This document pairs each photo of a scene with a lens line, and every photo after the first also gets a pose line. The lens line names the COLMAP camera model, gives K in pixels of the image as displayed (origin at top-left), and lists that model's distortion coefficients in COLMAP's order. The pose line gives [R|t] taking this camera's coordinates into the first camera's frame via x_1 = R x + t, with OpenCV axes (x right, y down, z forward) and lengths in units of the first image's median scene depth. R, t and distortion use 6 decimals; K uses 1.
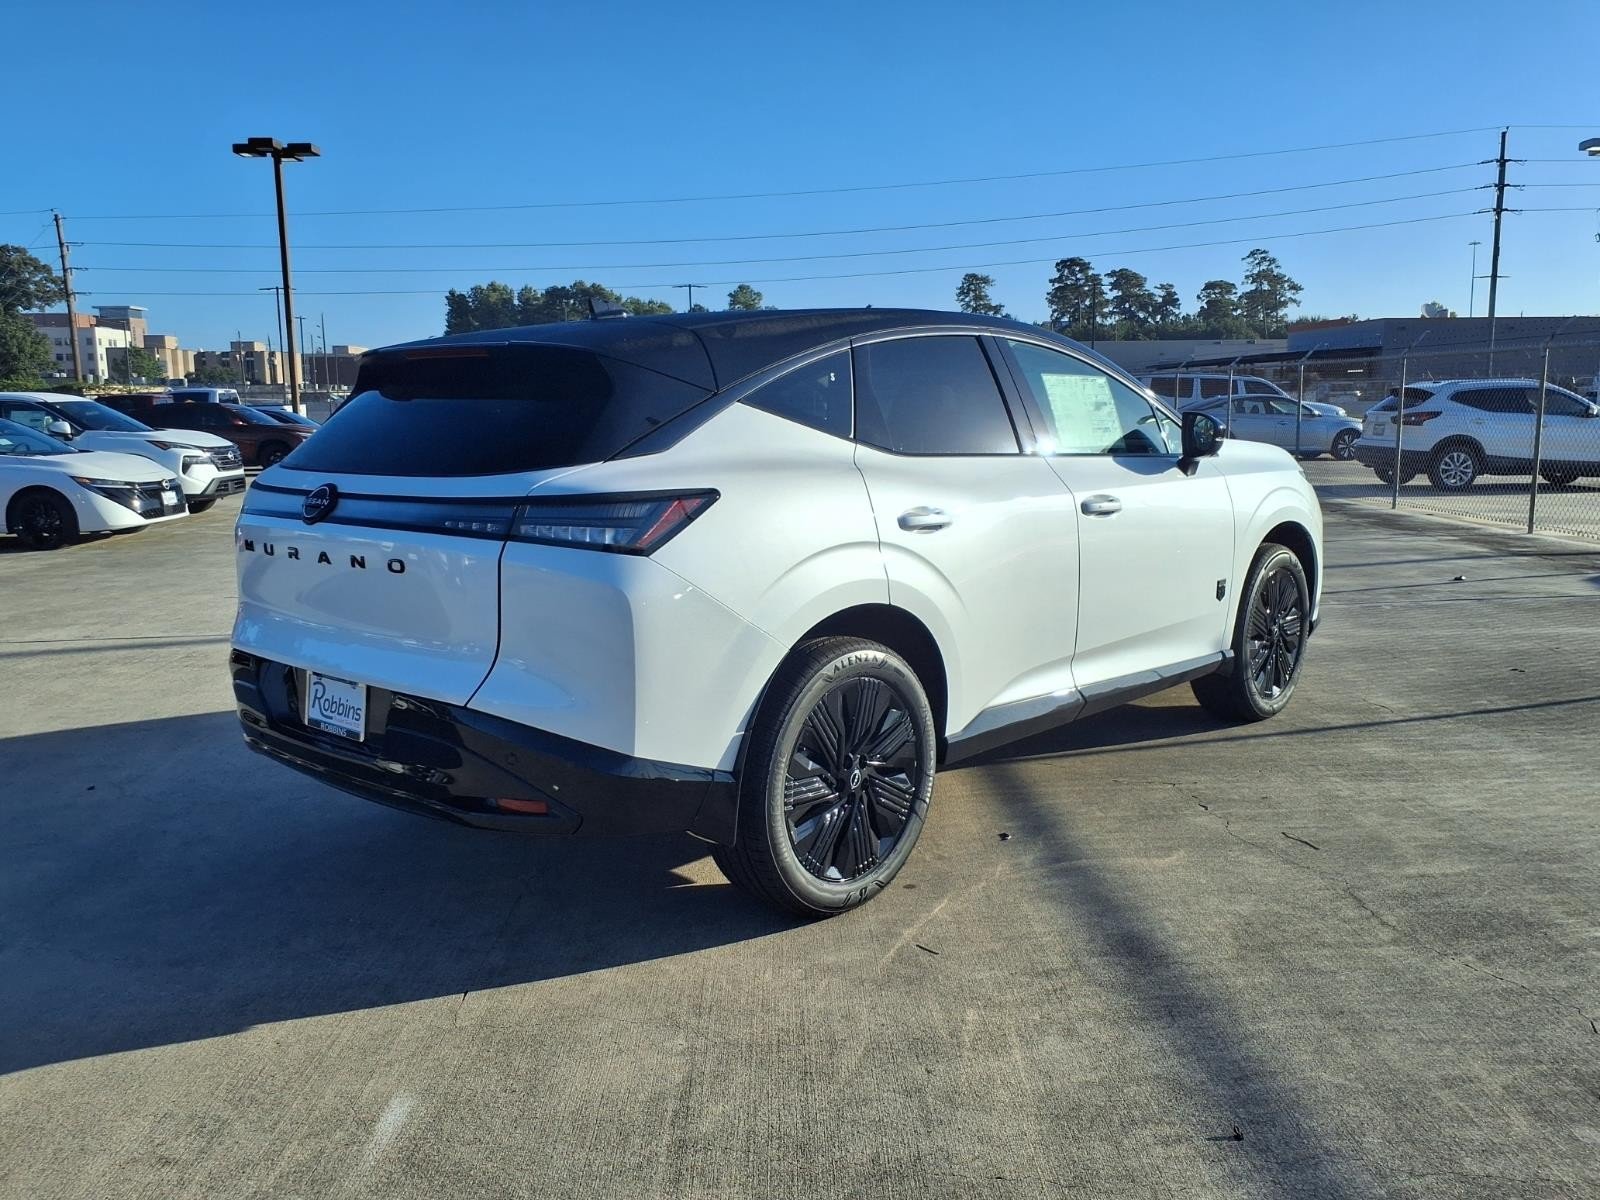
lens RADIAL K [[1293.5, 0, 845.0], [0, 1293.5, 628.9], [0, 0, 1]] dist [0.024943, -0.028429]
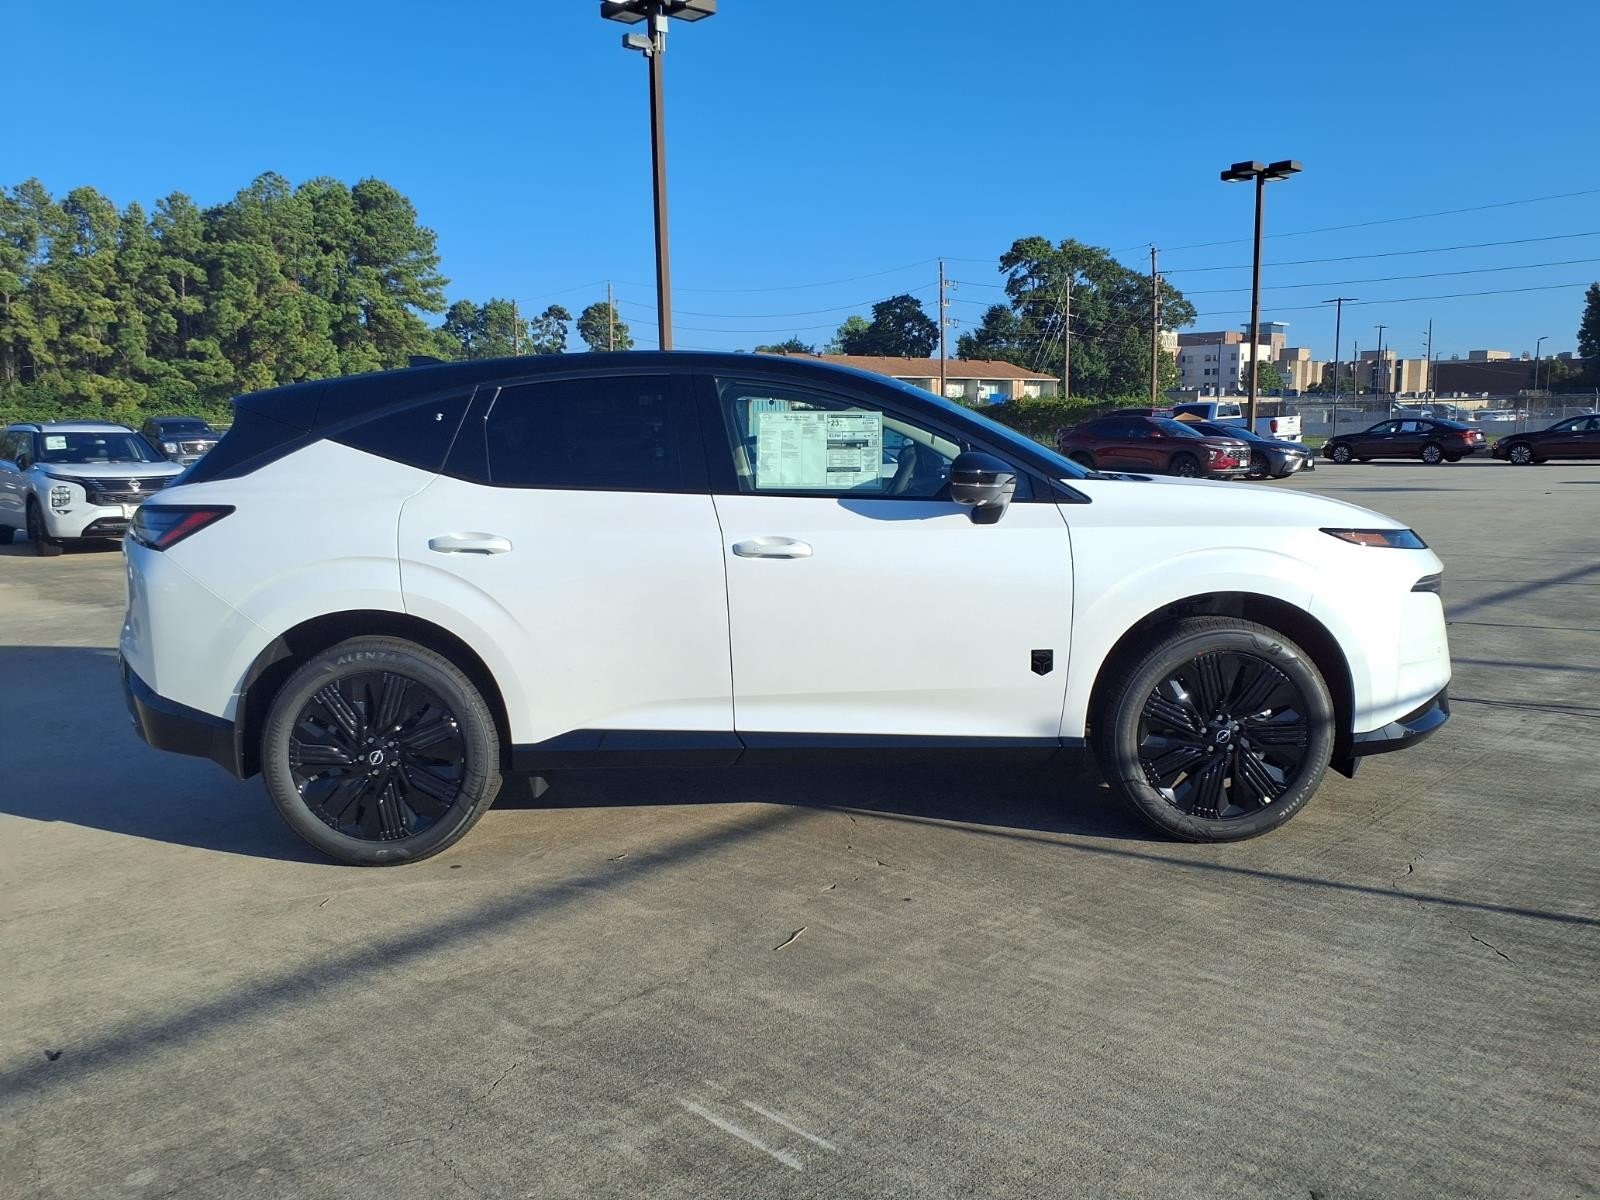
lens RADIAL K [[1293.5, 0, 811.3], [0, 1293.5, 614.5], [0, 0, 1]] dist [0.024943, -0.028429]
pose [[0.691888, 0.111895, -0.713281, 0.840785], [-0.123636, 0.991687, 0.035642, -0.078442], [0.711340, 0.063526, 0.699971, 0.328212]]
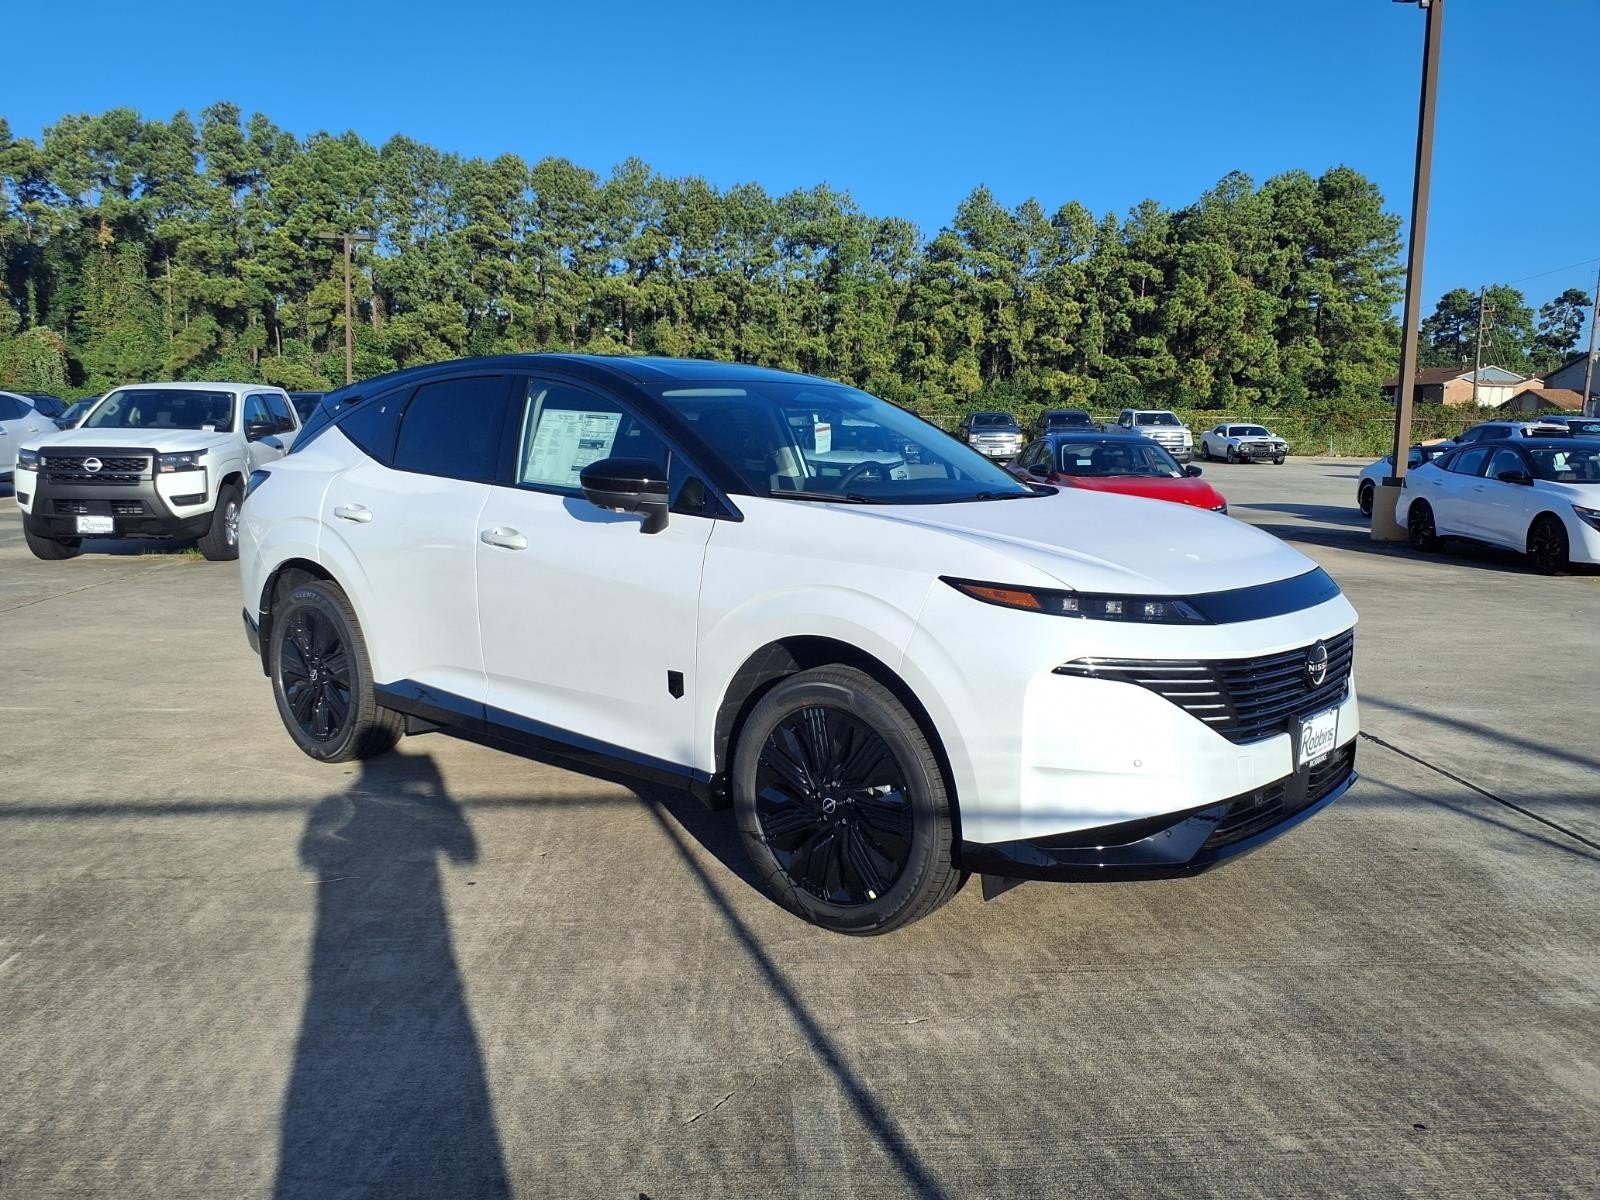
lens RADIAL K [[1293.5, 0, 805.9], [0, 1293.5, 623.3], [0, 0, 1]] dist [0.024943, -0.028429]
pose [[0.029265, 0.173204, -0.984451, 1.140842], [-0.190097, 0.967863, 0.164635, -0.227622], [0.981329, 0.182323, 0.061250, 1.101082]]
